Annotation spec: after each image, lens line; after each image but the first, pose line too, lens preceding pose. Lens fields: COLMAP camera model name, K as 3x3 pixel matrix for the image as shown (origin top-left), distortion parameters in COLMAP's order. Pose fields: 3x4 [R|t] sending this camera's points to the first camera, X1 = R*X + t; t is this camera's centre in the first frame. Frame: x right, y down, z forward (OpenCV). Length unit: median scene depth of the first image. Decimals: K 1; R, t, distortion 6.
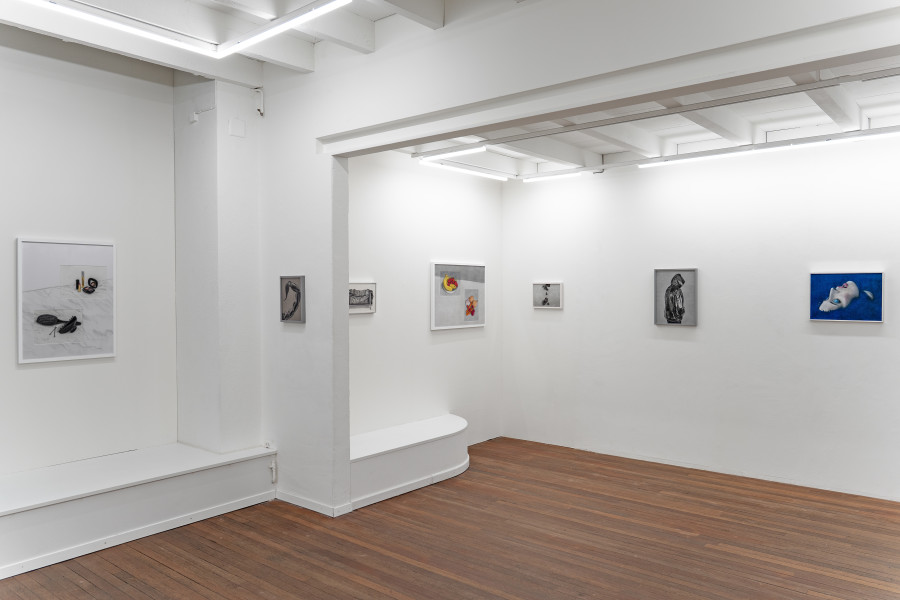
lens RADIAL K [[671.8, 0, 448.3], [0, 671.8, 300.6], [0, 0, 1]] dist [-0.000552, -0.001424]
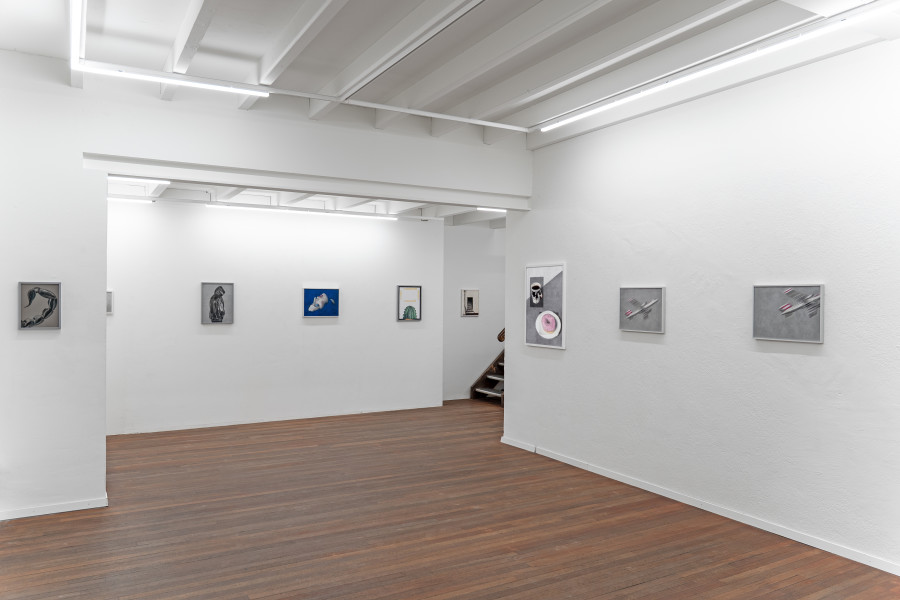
lens RADIAL K [[671.8, 0, 455.2], [0, 671.8, 298.2], [0, 0, 1]] dist [-0.000552, -0.001424]
pose [[0.335421, 0.004860, 0.942056, -0.921551], [0.009326, 0.999921, -0.008479, 0.000956], [-0.942022, 0.011630, 0.335349, 0.095272]]
